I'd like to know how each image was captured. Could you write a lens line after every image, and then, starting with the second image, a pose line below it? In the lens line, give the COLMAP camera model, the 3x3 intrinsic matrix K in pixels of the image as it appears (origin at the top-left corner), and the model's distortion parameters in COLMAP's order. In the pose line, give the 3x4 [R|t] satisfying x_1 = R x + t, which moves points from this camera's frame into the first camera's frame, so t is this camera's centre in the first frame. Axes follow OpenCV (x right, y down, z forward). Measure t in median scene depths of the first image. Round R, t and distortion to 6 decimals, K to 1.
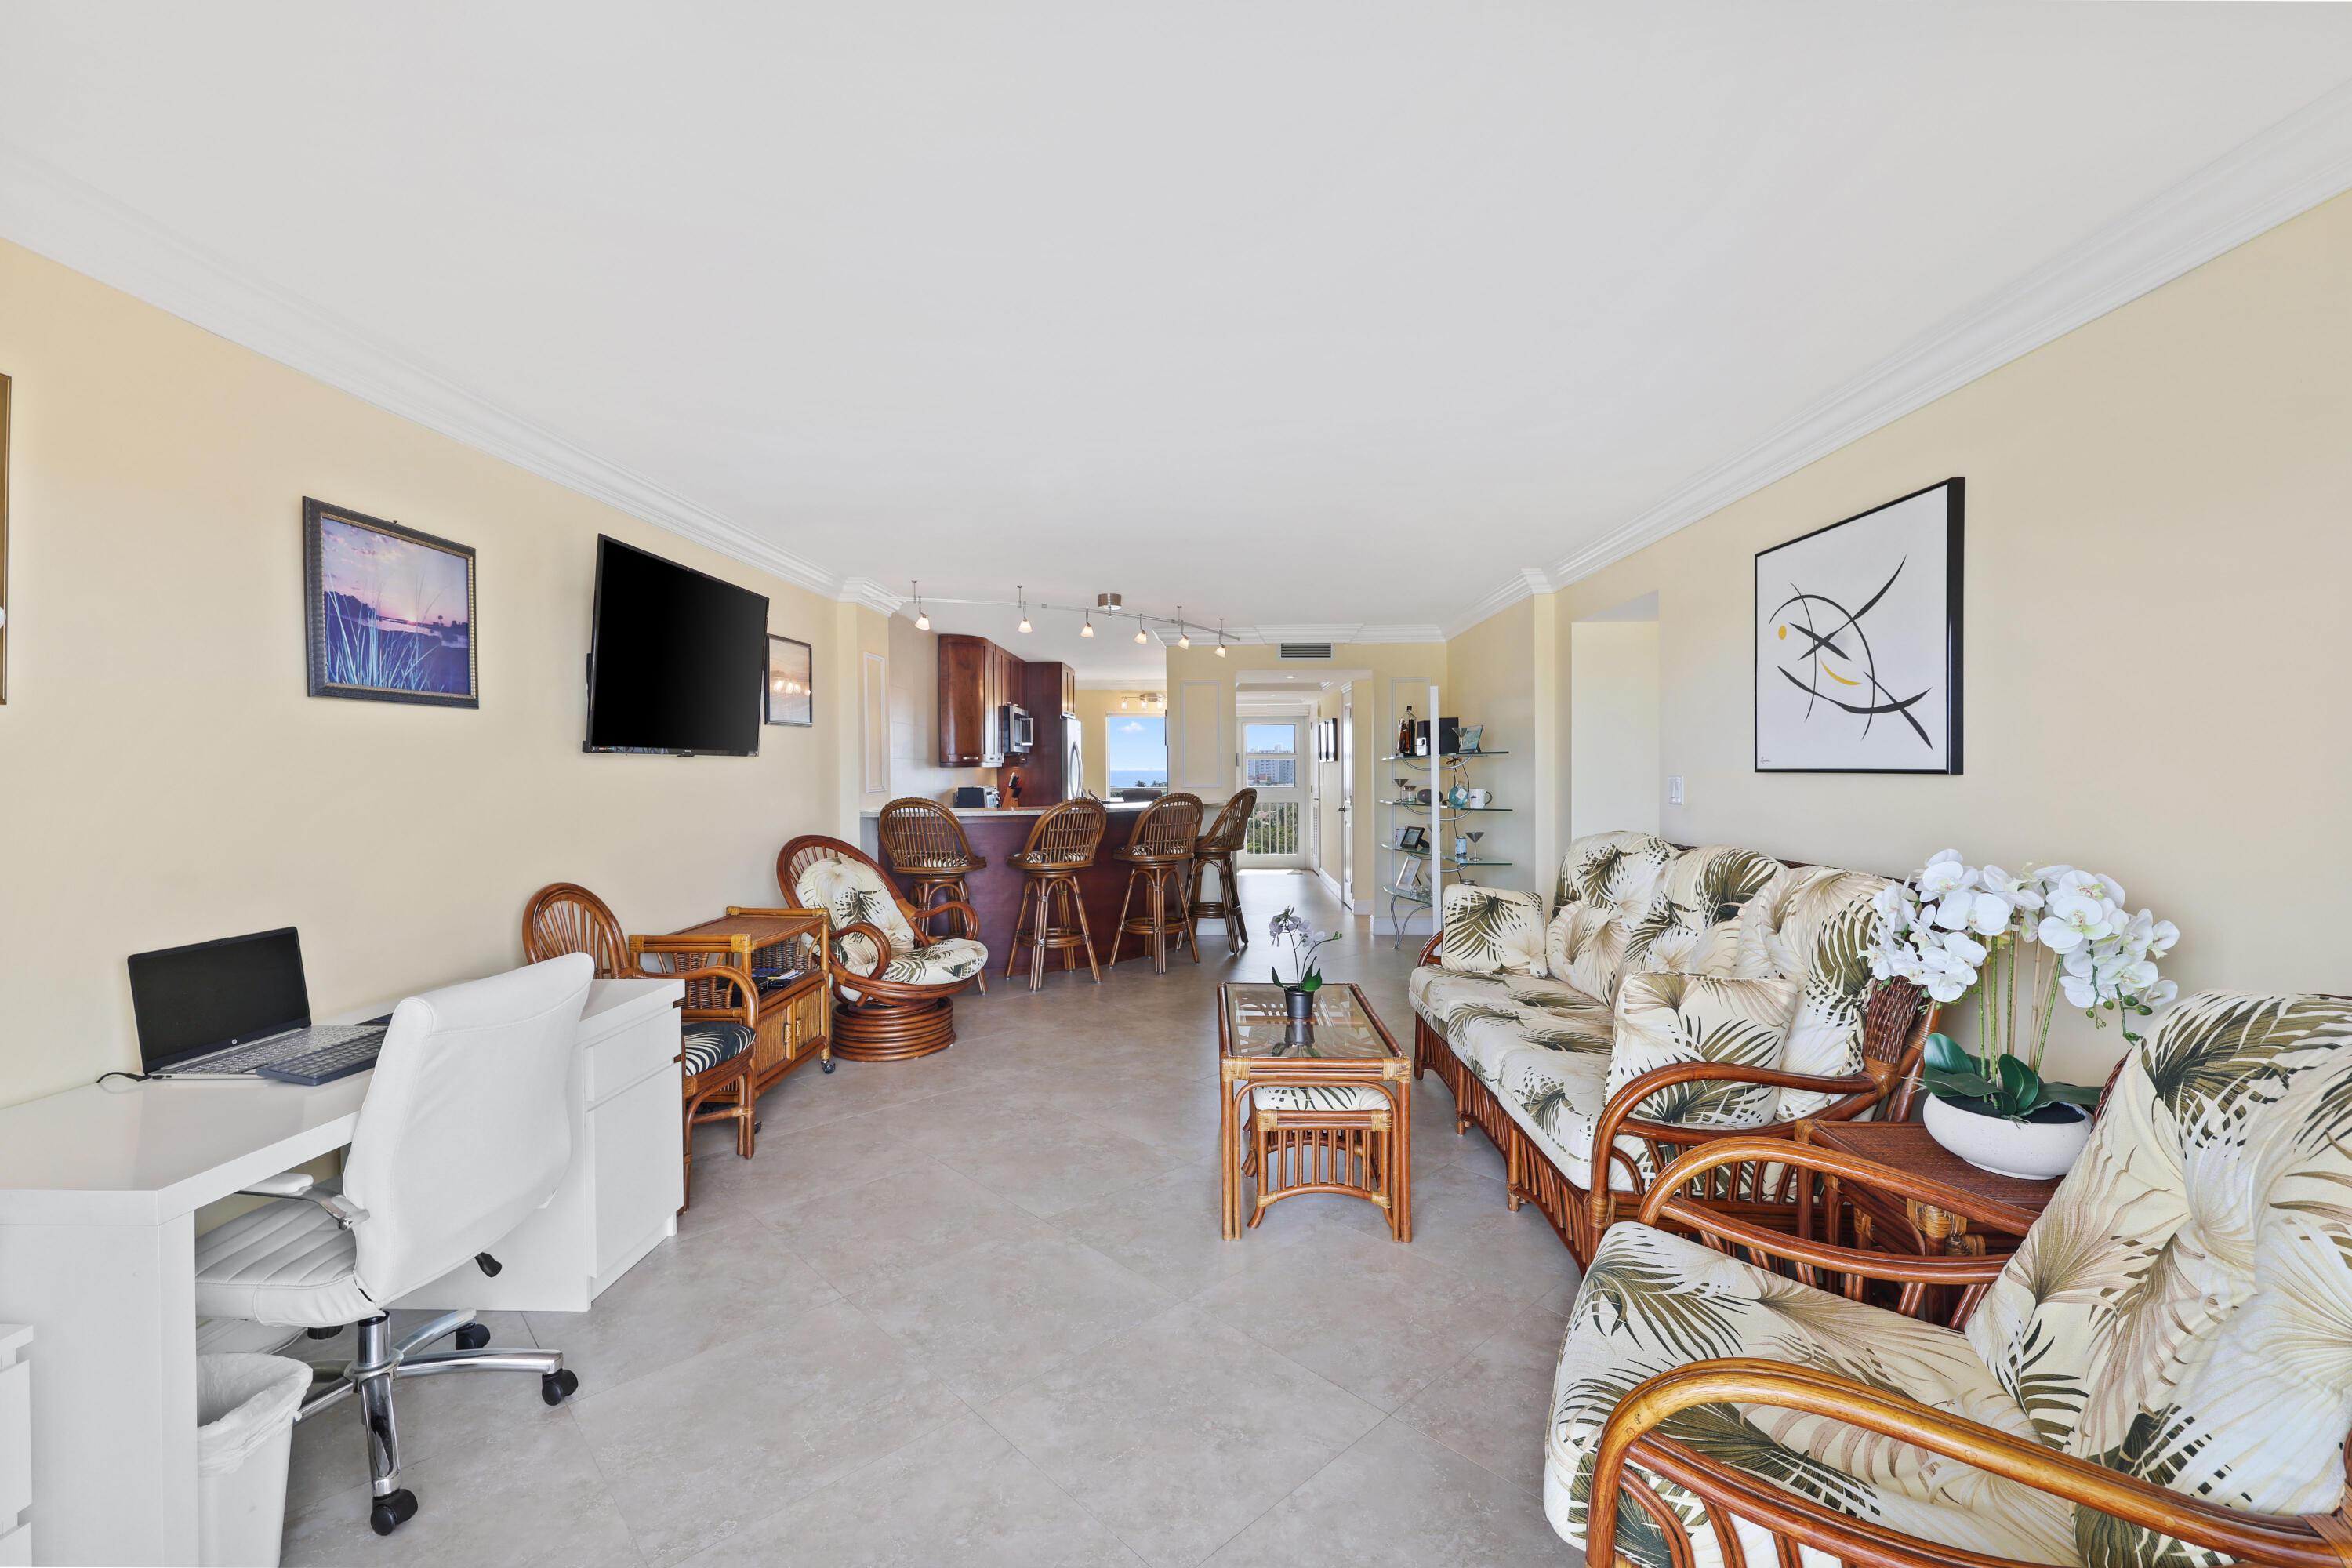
lens RADIAL K [[1026.2, 0, 1175.4], [0, 1026.2, 767.5], [0, 0, 1]] dist [0.002706, -0.000908]
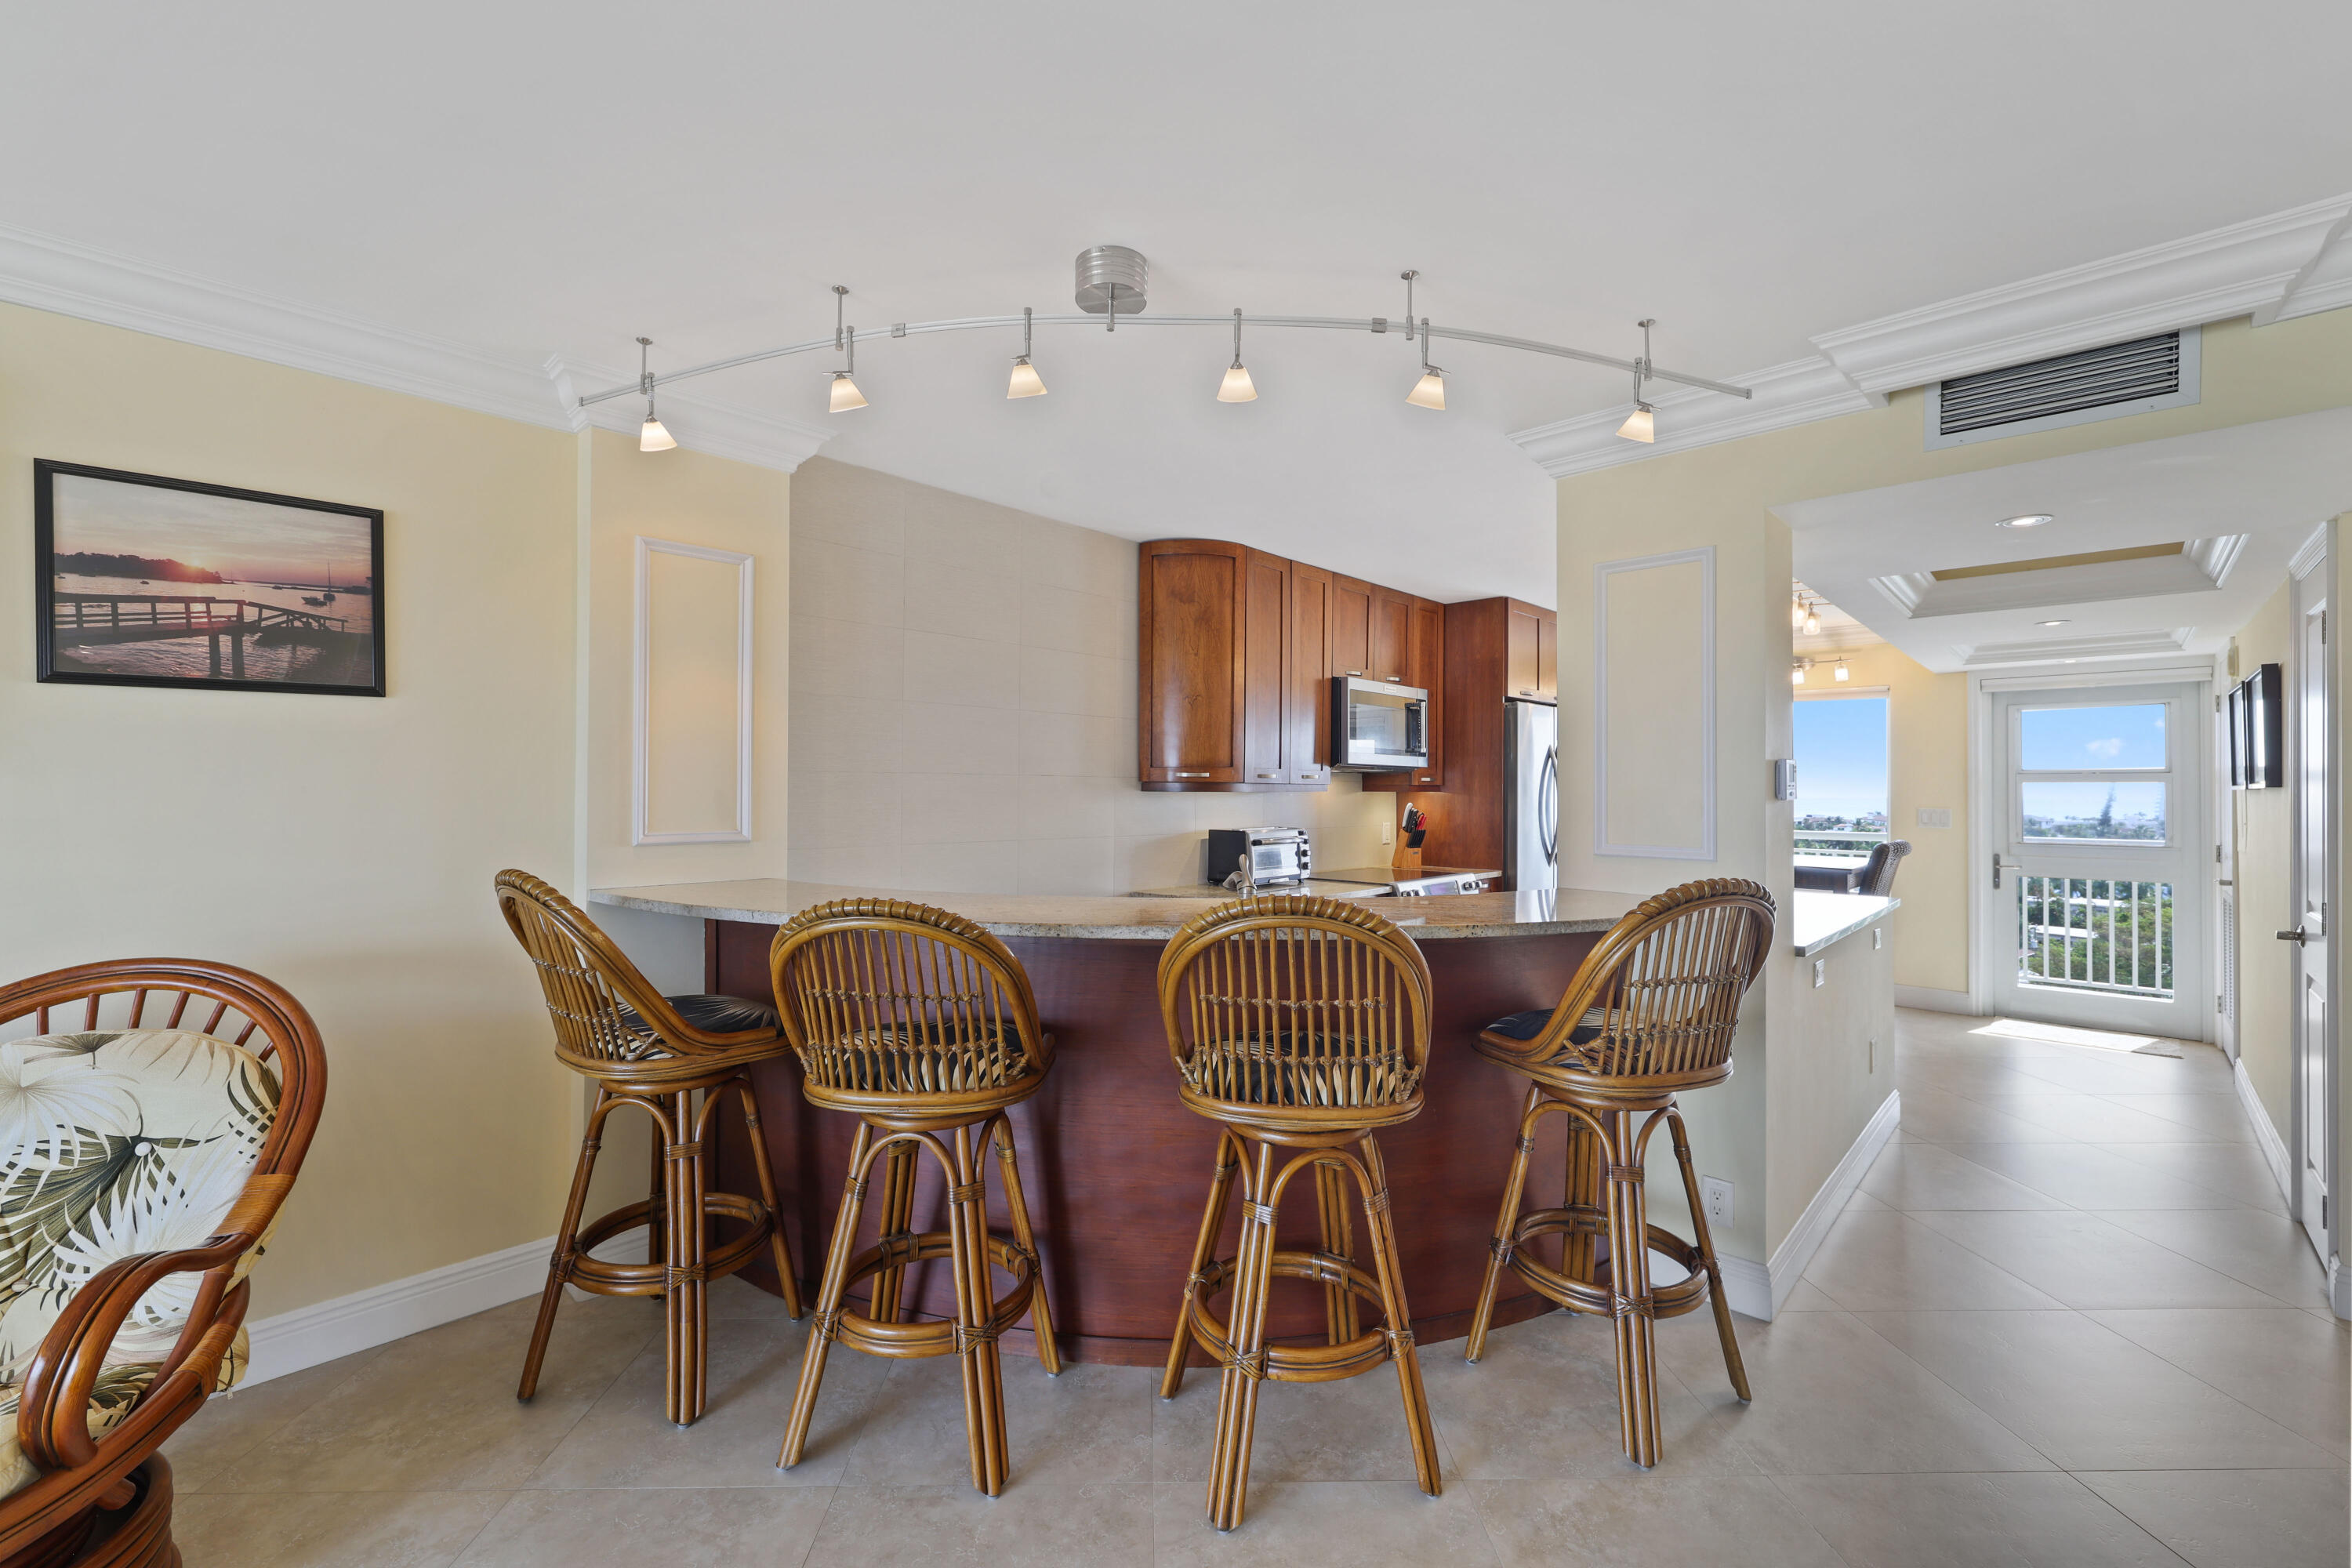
lens RADIAL K [[1026.2, 0, 1175.4], [0, 1026.2, 767.5], [0, 0, 1]] dist [0.002706, -0.000908]
pose [[0.768701, -0.012071, -0.639494, 0.100222], [-0.009991, 0.999473, -0.030876, 0.001505], [0.639530, 0.030124, 0.768176, 0.528976]]
